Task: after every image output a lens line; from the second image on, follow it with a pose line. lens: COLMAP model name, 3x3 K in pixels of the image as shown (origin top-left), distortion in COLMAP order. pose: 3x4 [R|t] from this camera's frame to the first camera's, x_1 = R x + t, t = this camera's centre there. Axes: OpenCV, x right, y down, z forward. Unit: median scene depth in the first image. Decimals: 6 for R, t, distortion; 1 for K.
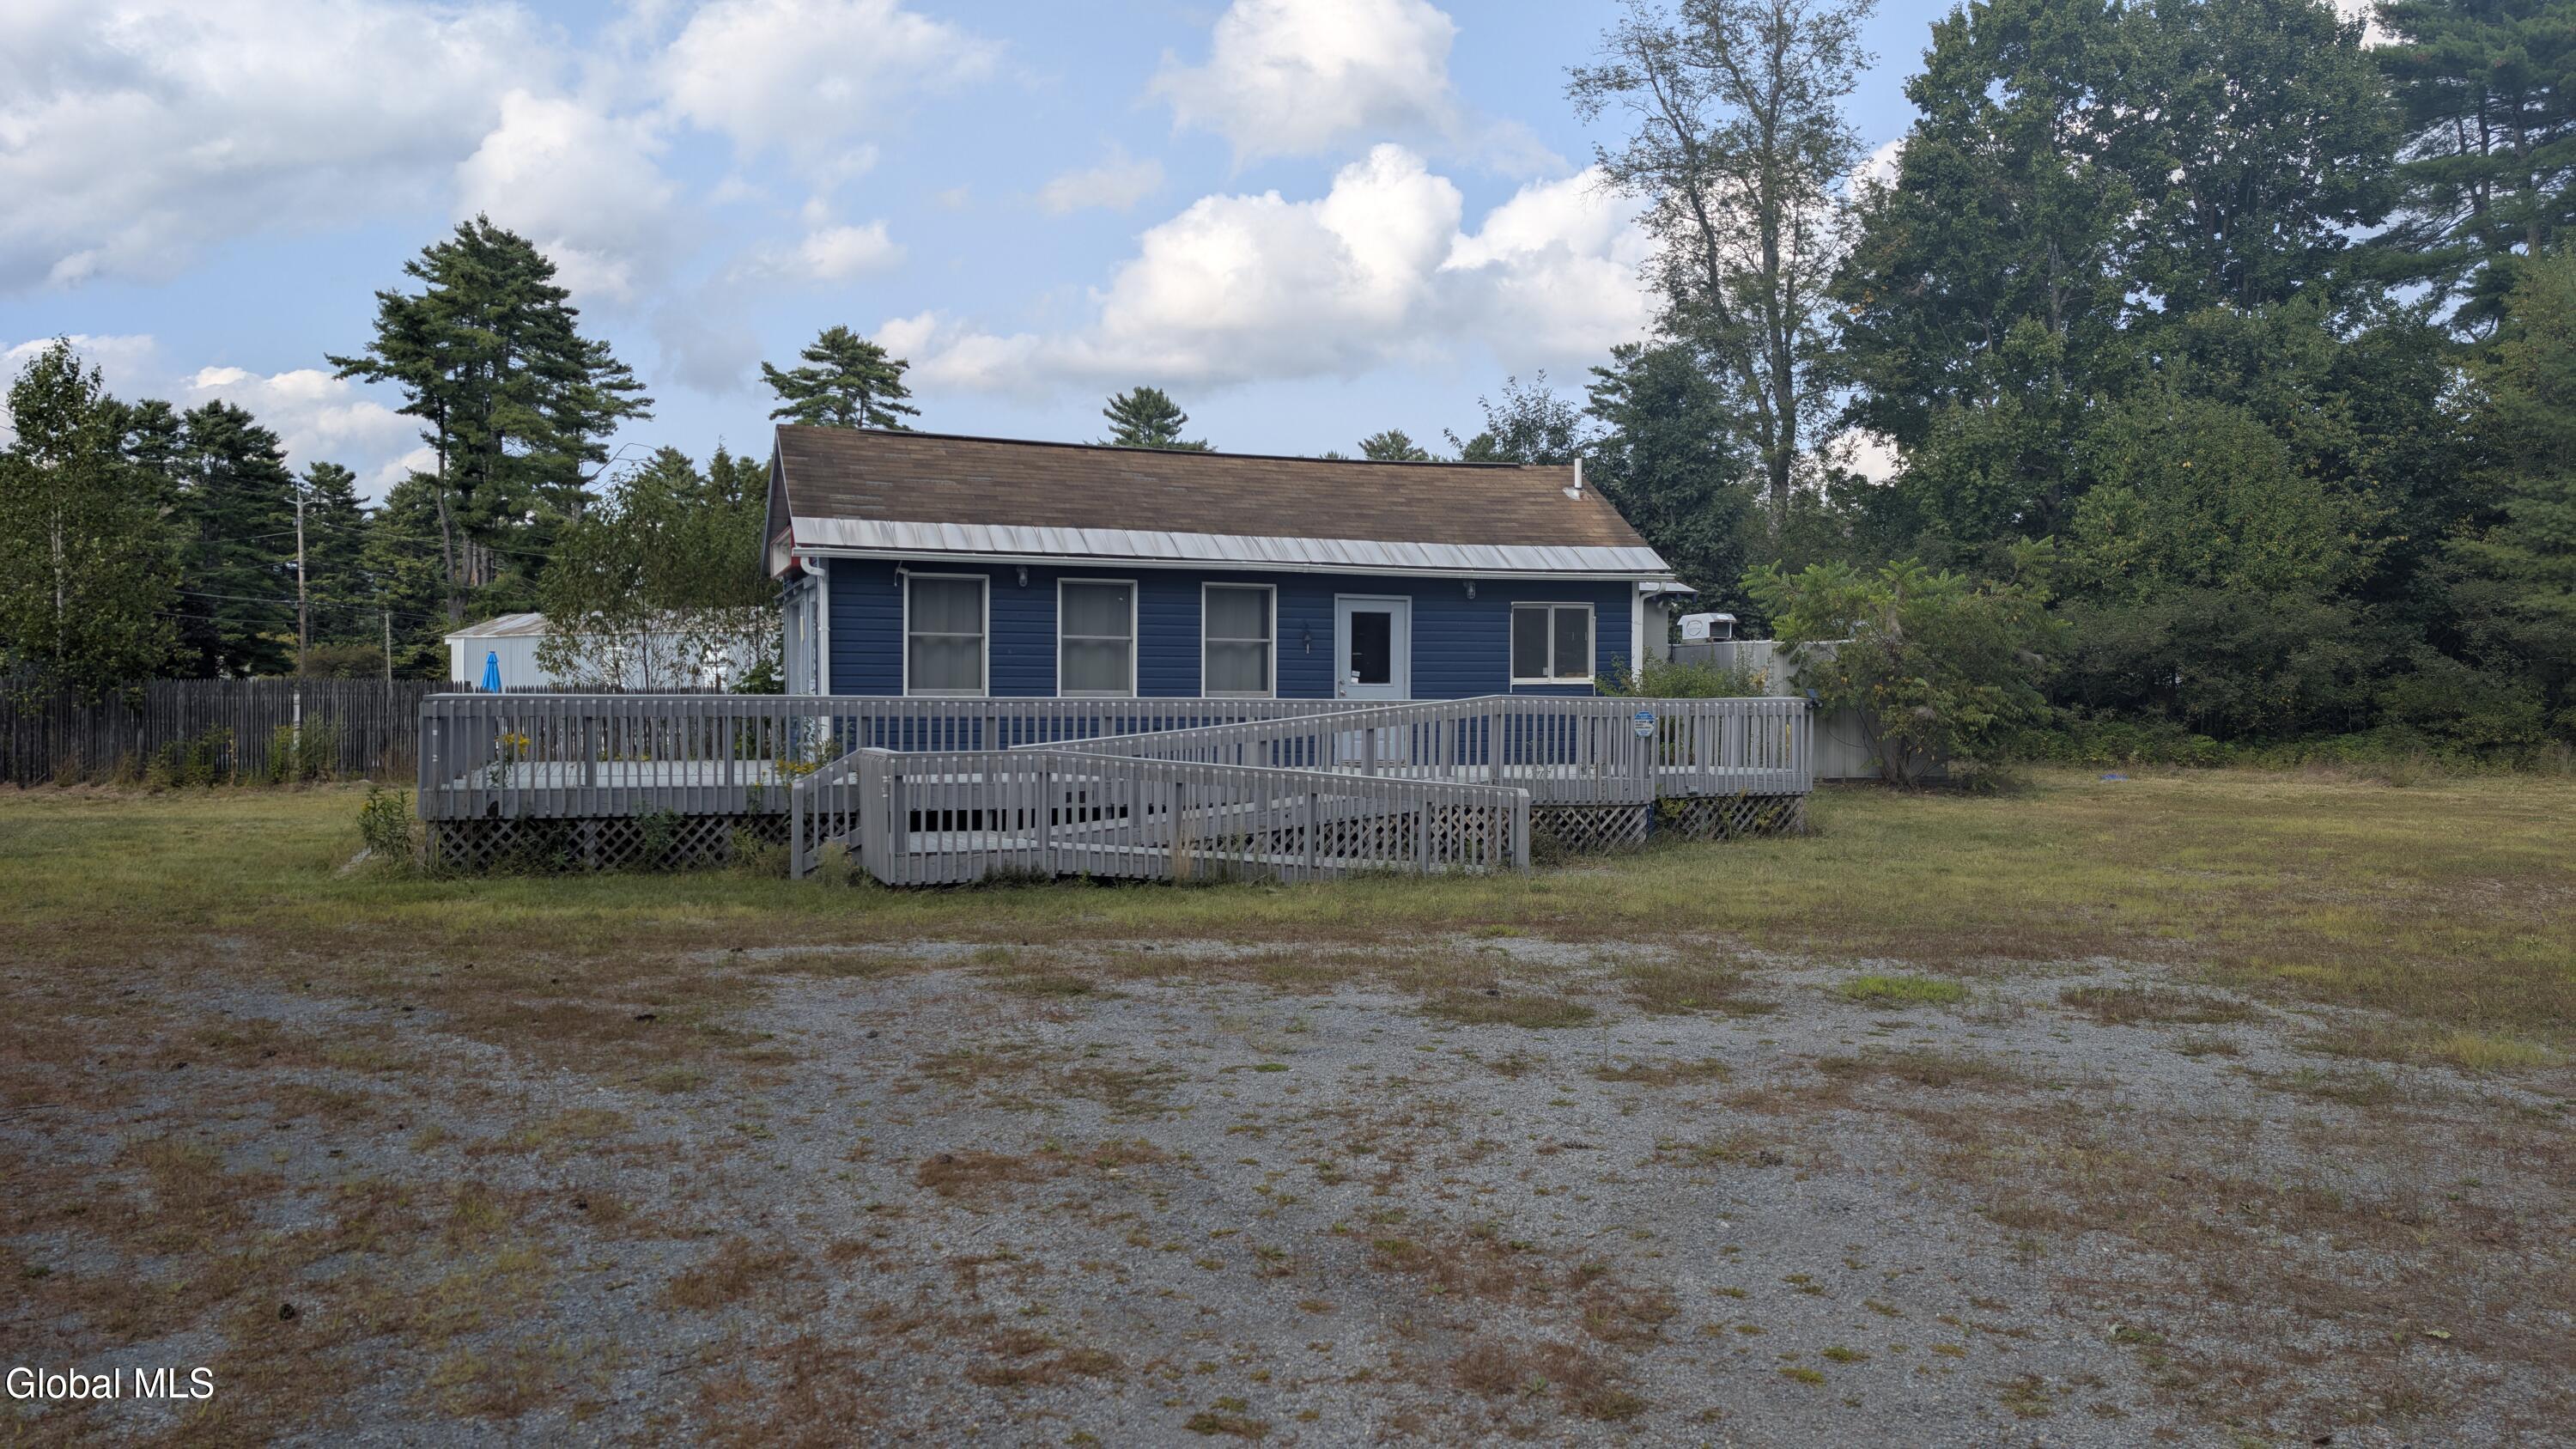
lens RADIAL K [[1755.3, 0, 1281.5], [0, 1755.3, 759.0], [0, 0, 1]] dist [0.006601, 0.000484]
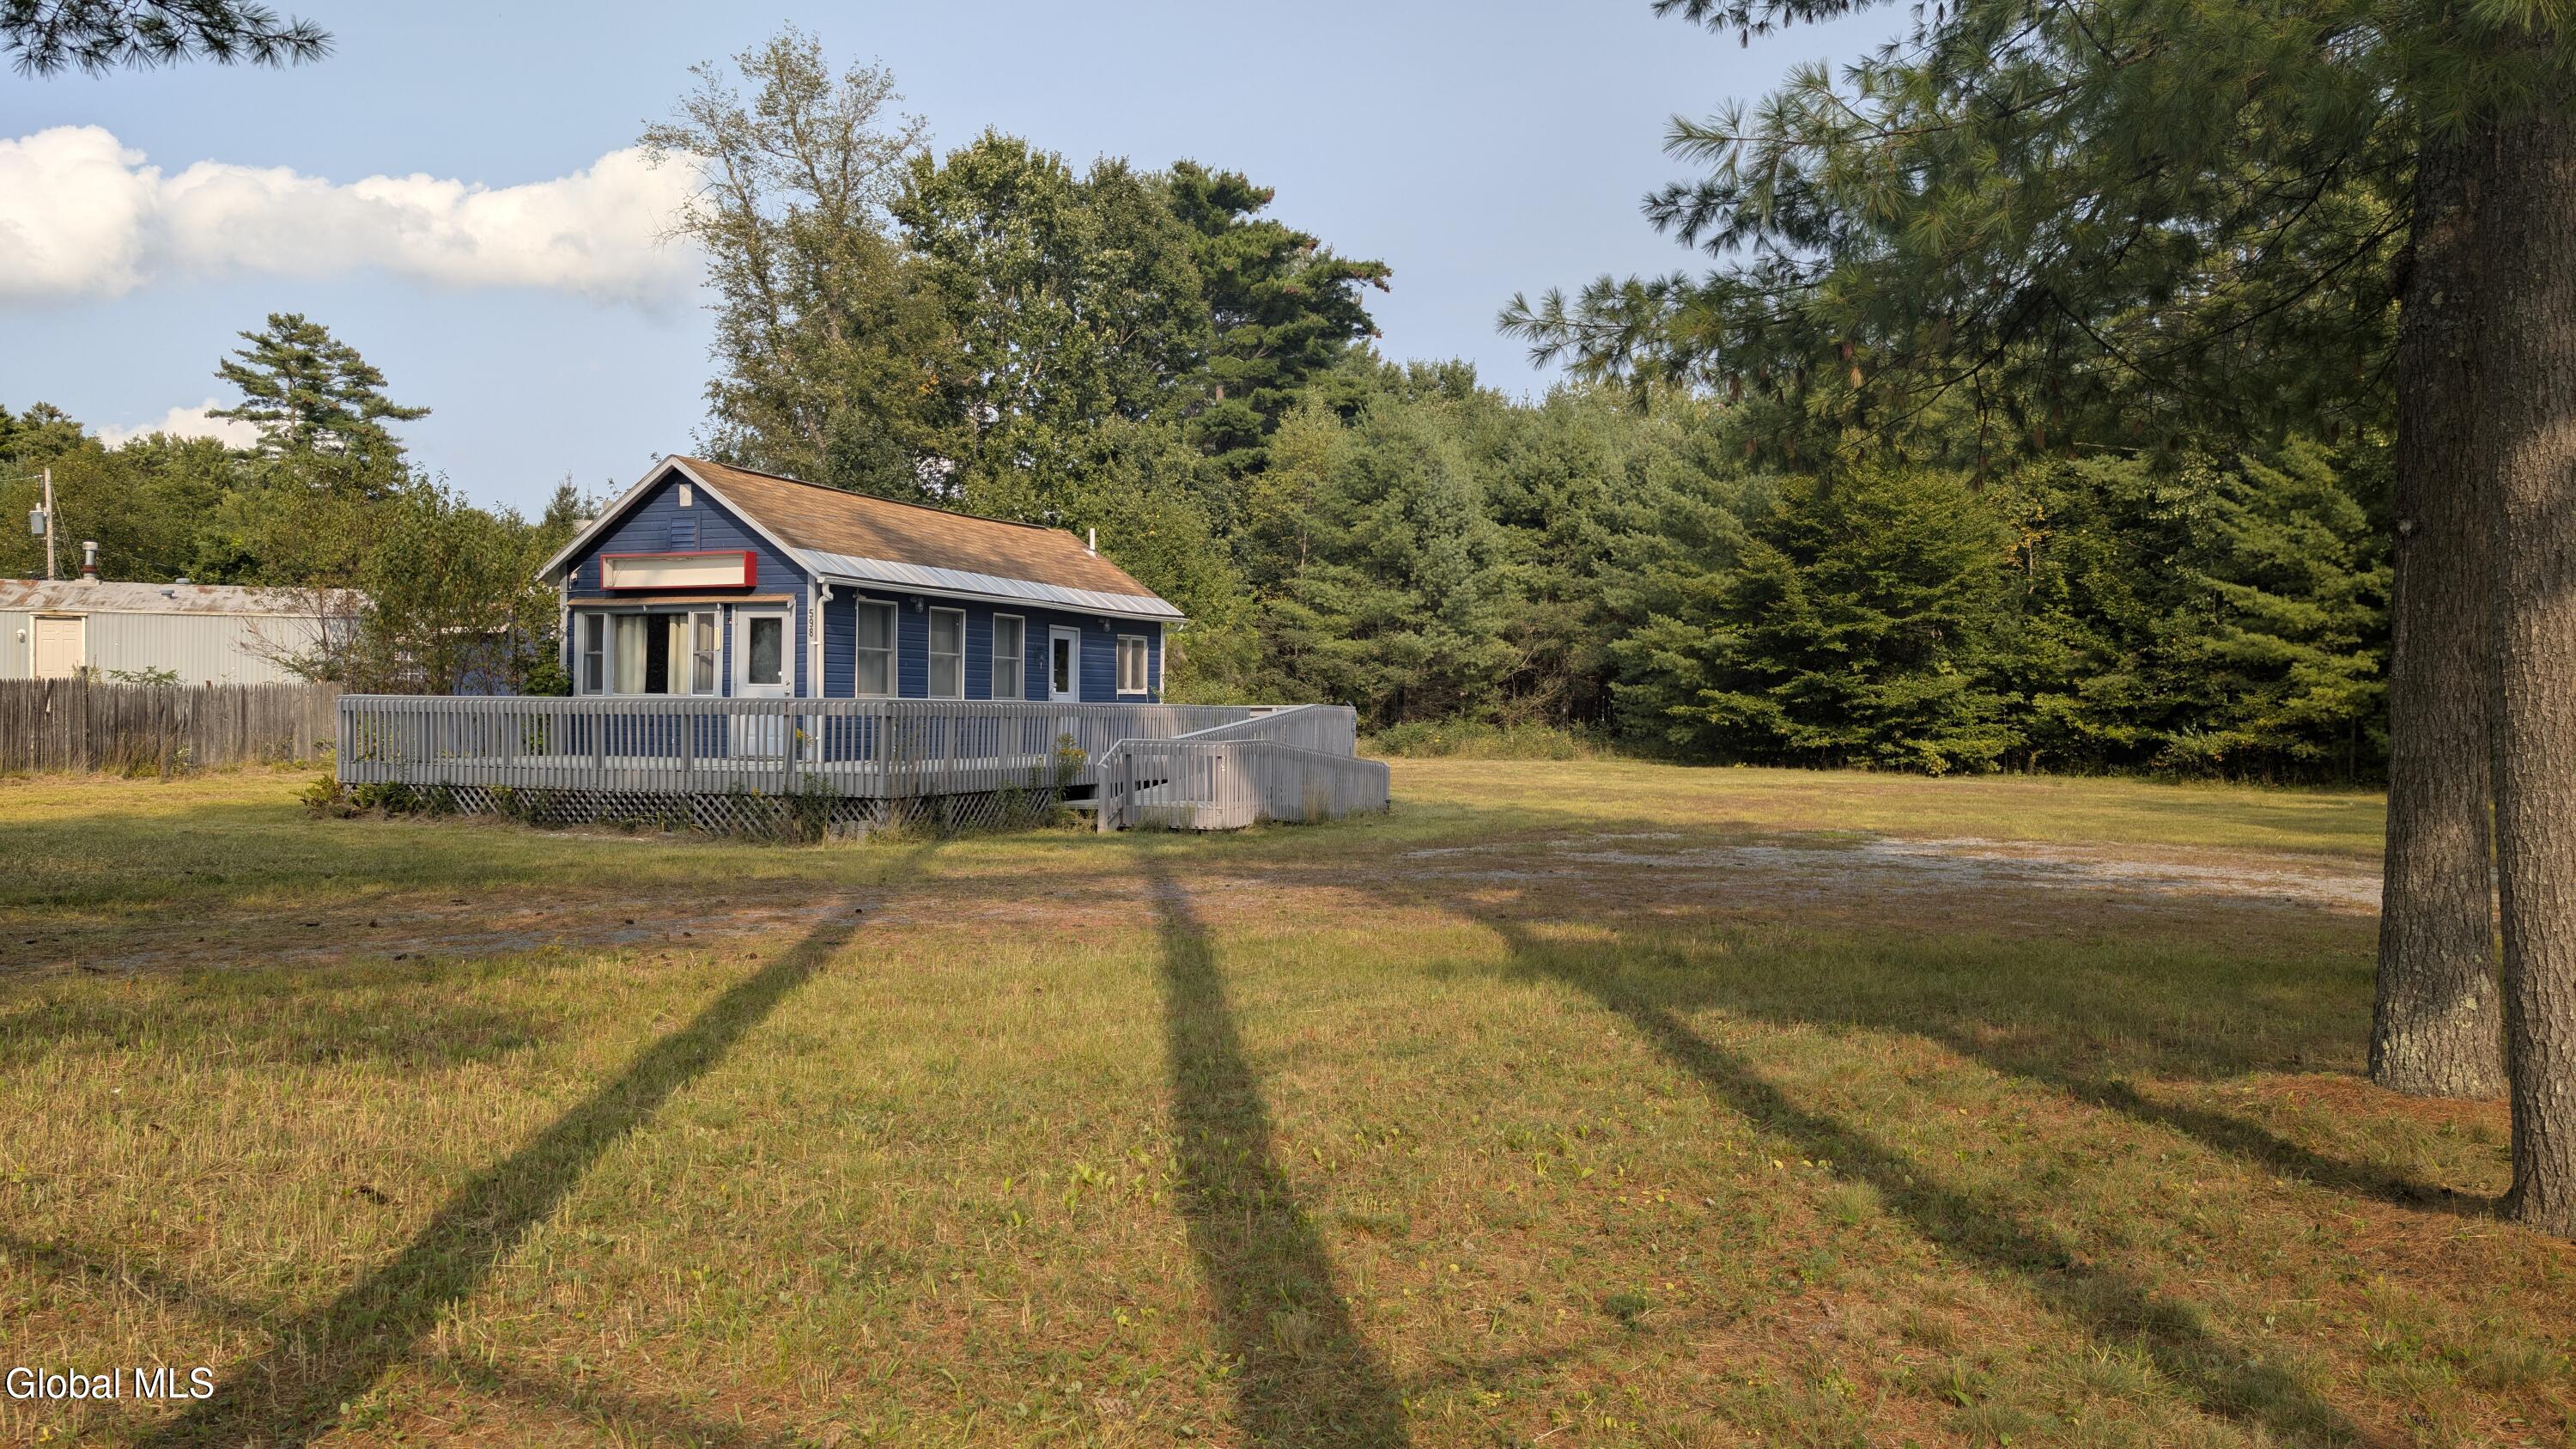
lens RADIAL K [[1784.3, 0, 1288.0], [0, 1784.3, 724.5], [0, 0, 1]] dist [0.074282, -0.001220]
pose [[0.675054, -0.001270, 0.737767, -0.836737], [0.017553, 0.999743, -0.014340, 0.007007], [-0.737559, 0.022631, 0.674903, -0.080716]]
